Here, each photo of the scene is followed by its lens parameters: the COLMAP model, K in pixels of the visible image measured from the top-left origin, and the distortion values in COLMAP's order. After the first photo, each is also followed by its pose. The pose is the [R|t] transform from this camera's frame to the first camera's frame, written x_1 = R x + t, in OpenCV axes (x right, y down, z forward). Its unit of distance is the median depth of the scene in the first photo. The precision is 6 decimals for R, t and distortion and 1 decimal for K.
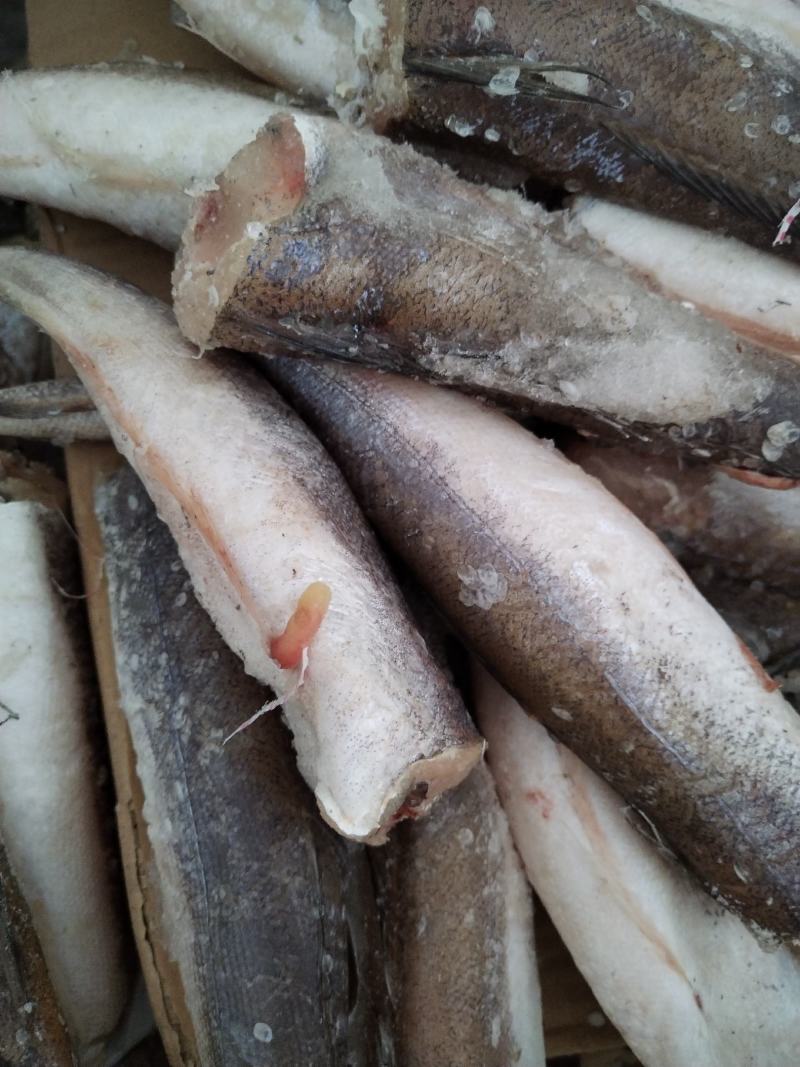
lens RADIAL K [[796.6, 0, 400.0], [0, 796.6, 533.5], [0, 0, 1]] dist [-0.010090, -0.009683]
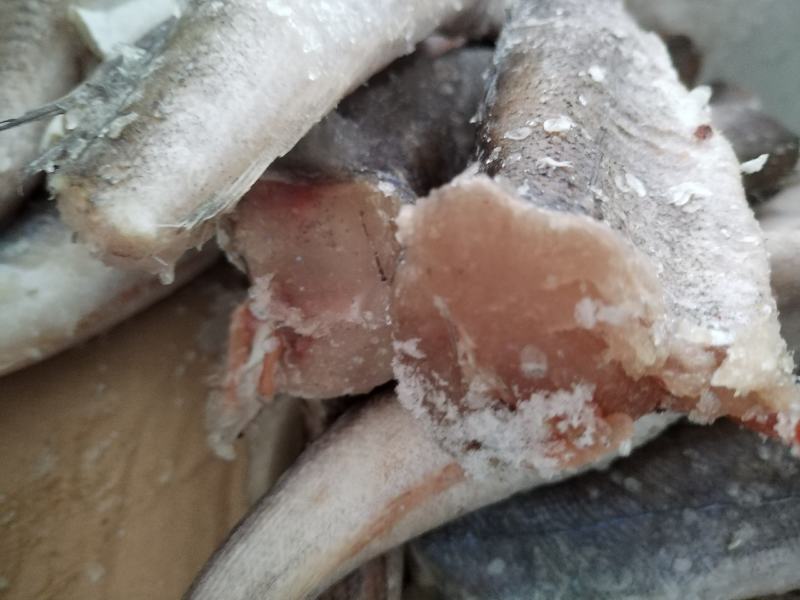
lens RADIAL K [[631.8, 0, 389.1], [0, 631.8, 303.4], [0, 0, 1]] dist [-0.093915, 0.046786]
pose [[0.140036, -0.777892, 0.612596, -0.650925], [0.956695, 0.265759, 0.118774, -0.368607], [-0.255196, 0.569435, 0.781421, 0.405518]]
